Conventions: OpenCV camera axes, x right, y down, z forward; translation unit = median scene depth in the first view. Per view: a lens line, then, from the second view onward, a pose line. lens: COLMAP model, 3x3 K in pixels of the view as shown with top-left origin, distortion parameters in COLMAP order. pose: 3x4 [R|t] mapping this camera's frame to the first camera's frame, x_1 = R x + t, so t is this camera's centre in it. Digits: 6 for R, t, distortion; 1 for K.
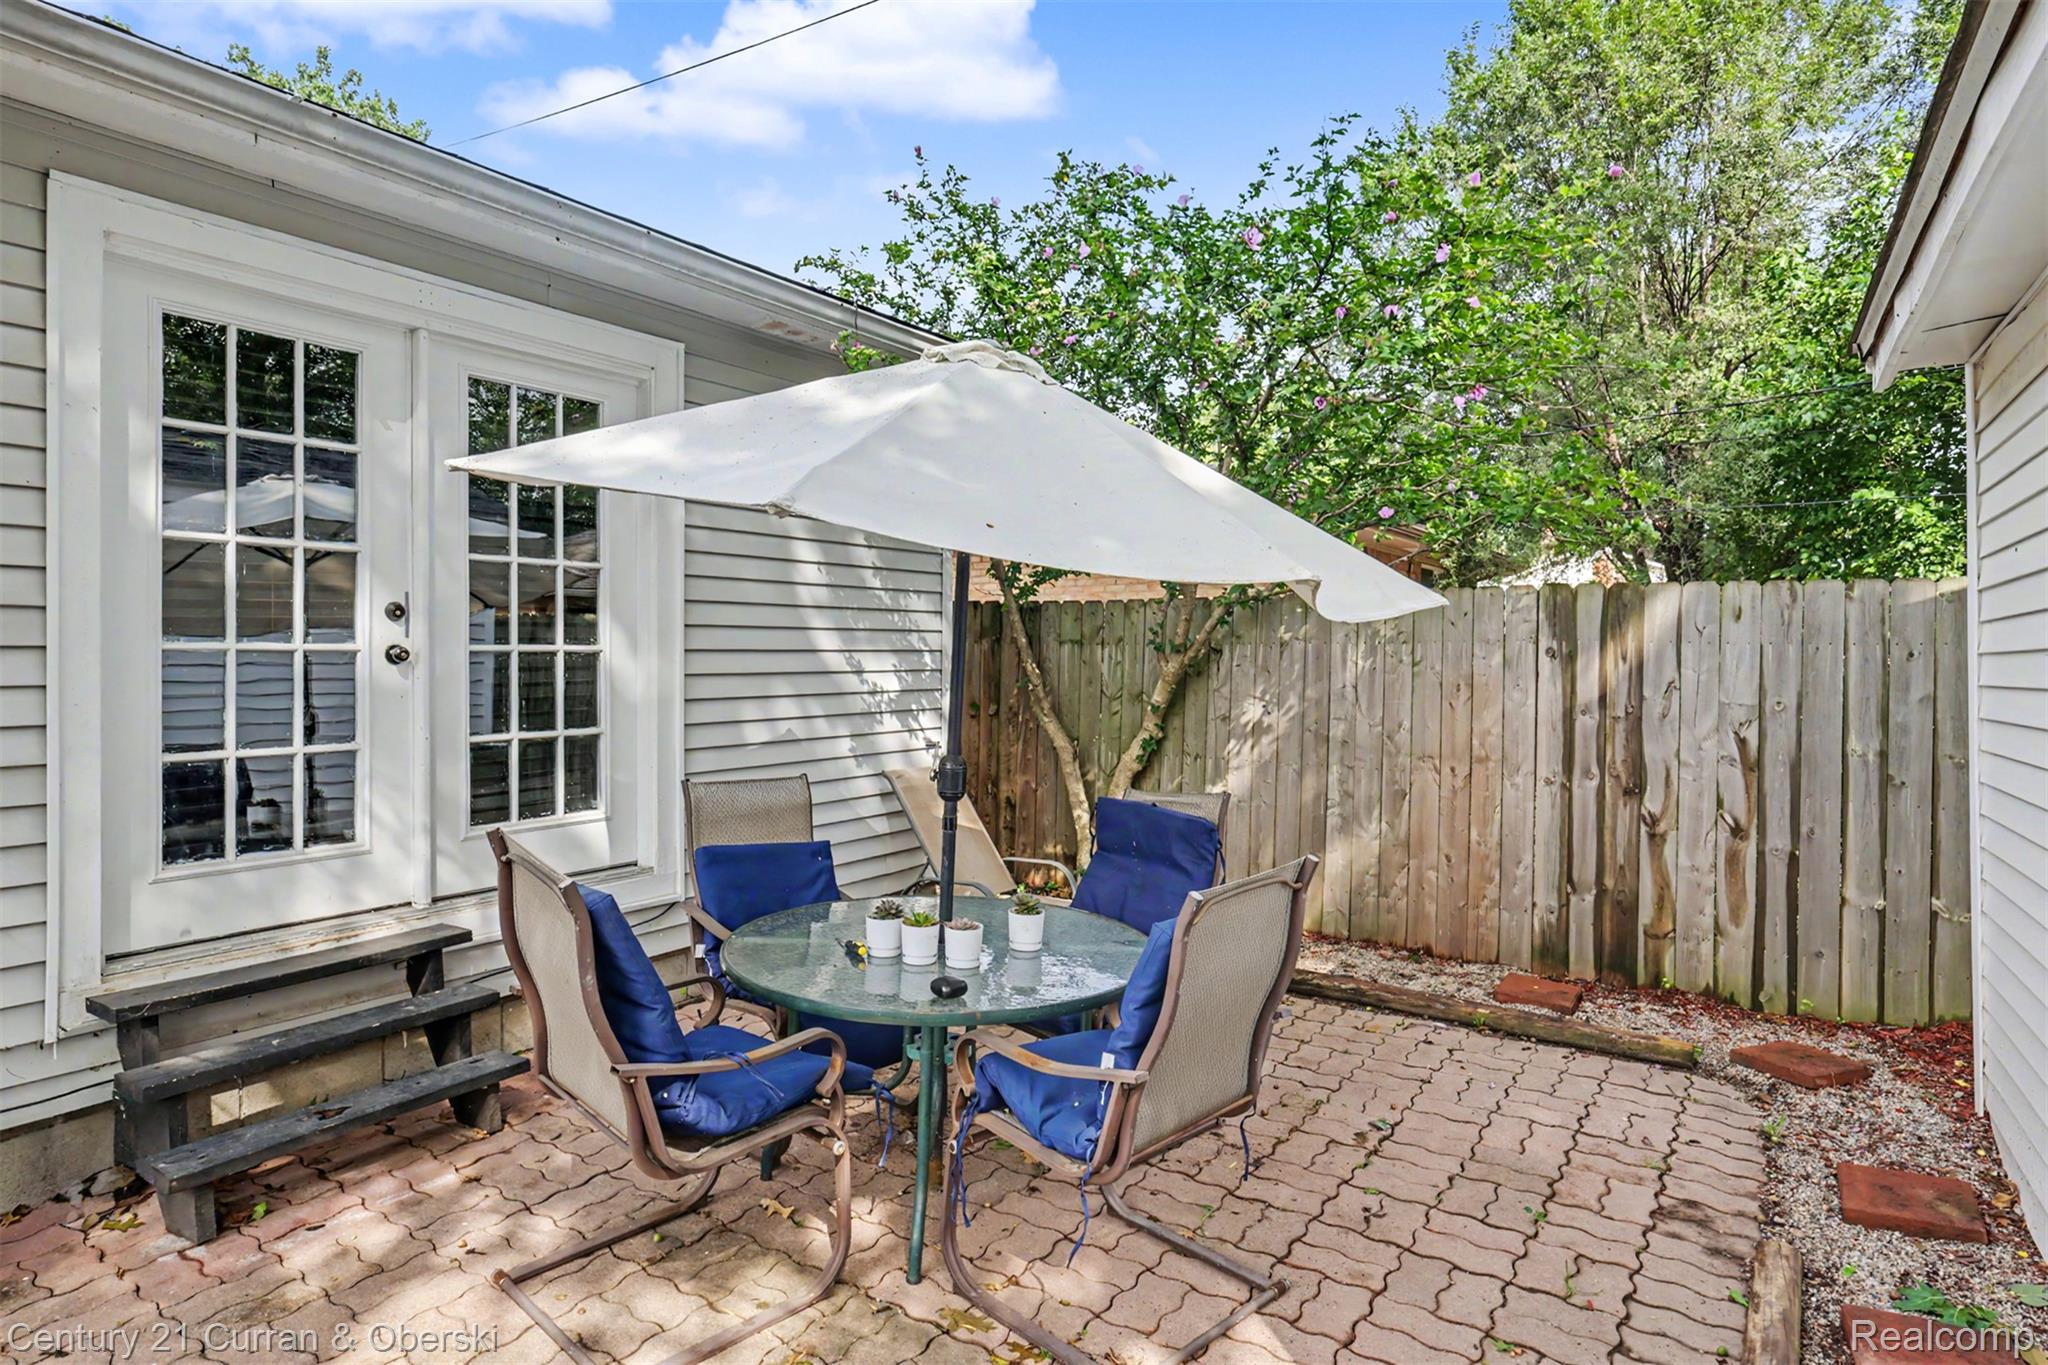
lens RADIAL K [[1126.1, 0, 1015.2], [0, 1126.1, 656.5], [0, 0, 1]] dist [0.004443, 0.000345]
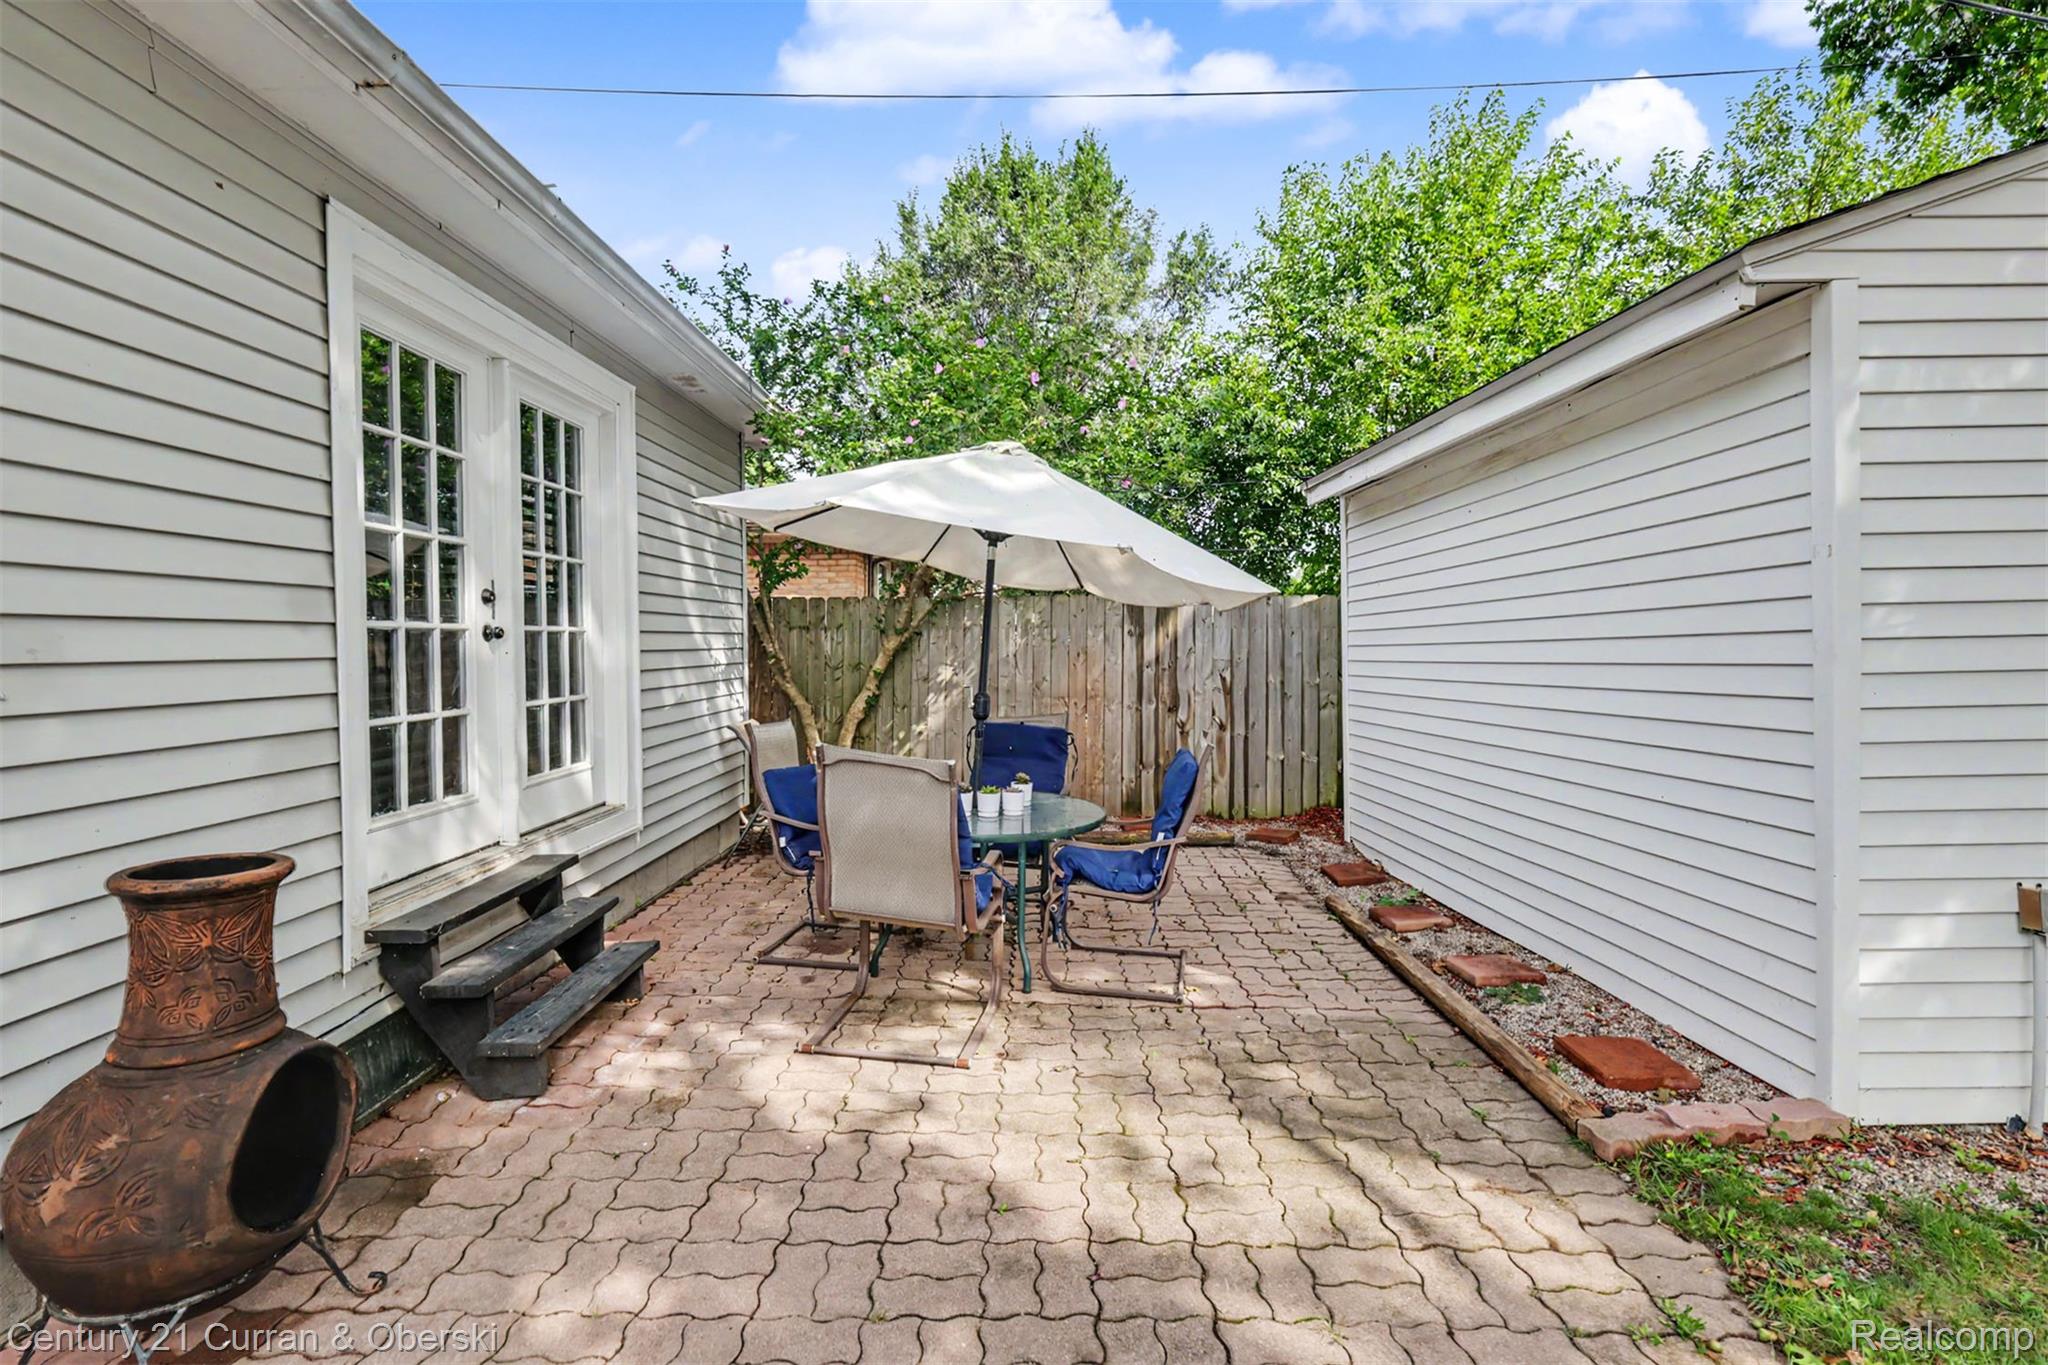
lens RADIAL K [[913.3, 0, 1029.7], [0, 913.3, 659.2], [0, 0, 1]] dist [0.002650, 0.000337]
pose [[0.828009, -0.018069, 0.560423, -0.464003], [0.009411, 0.999788, 0.018331, 0.010249], [-0.560636, -0.009904, 0.828003, -0.082877]]
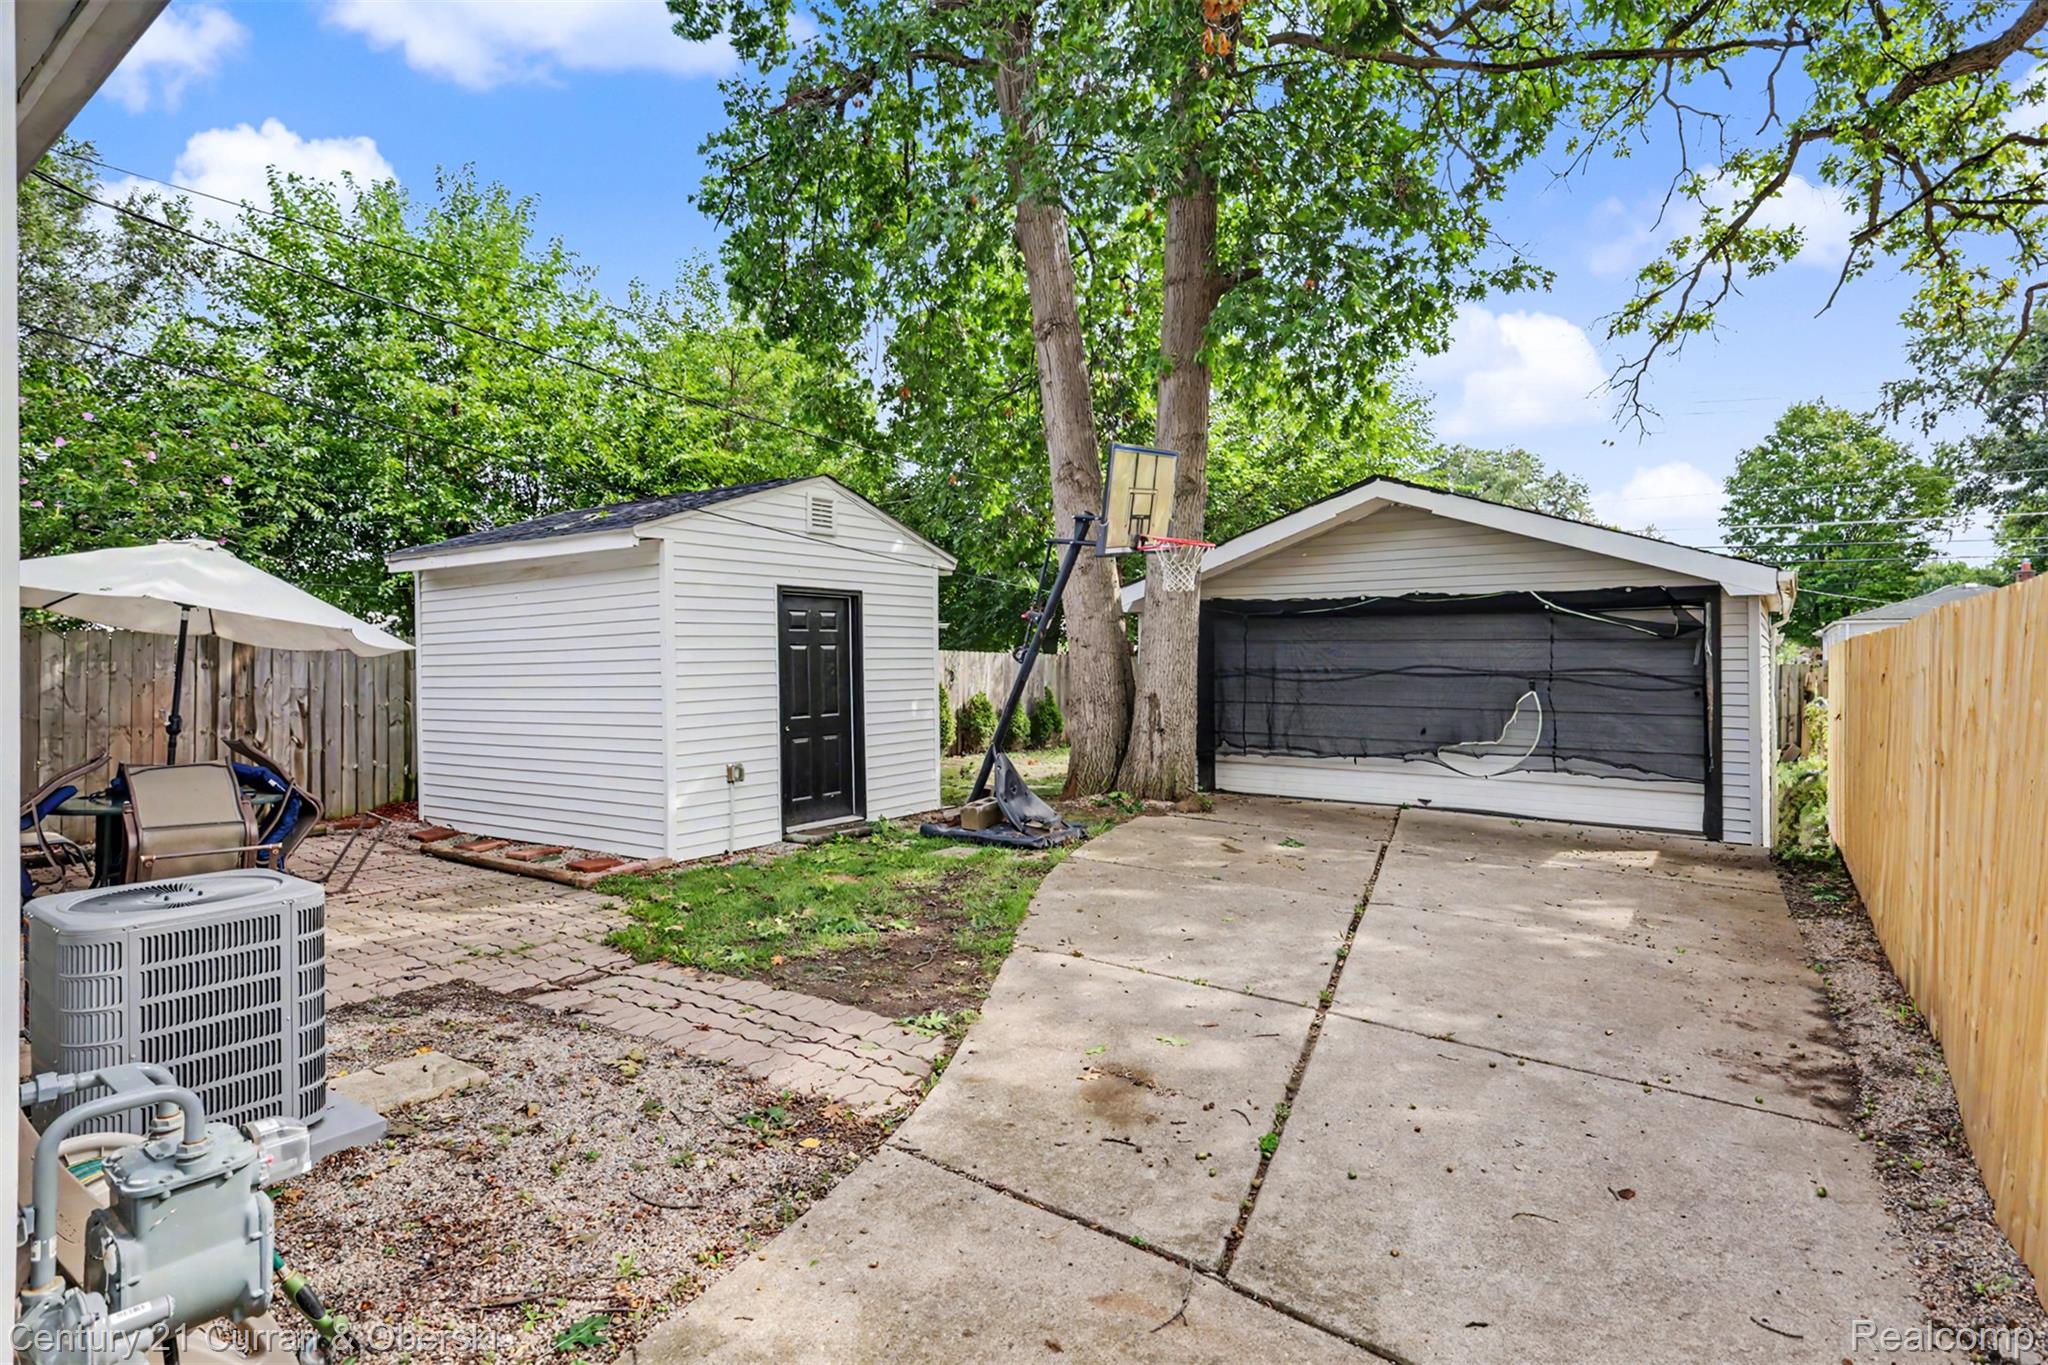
lens RADIAL K [[1026.3, 0, 1017.2], [0, 1026.3, 662.5], [0, 0, 1]] dist [0.001372, 0.000705]
pose [[0.035425, -0.005488, 0.999357, -1.303277], [0.005119, 0.999973, 0.005310, -0.012728], [-0.999359, 0.004927, 0.035452, -0.484459]]
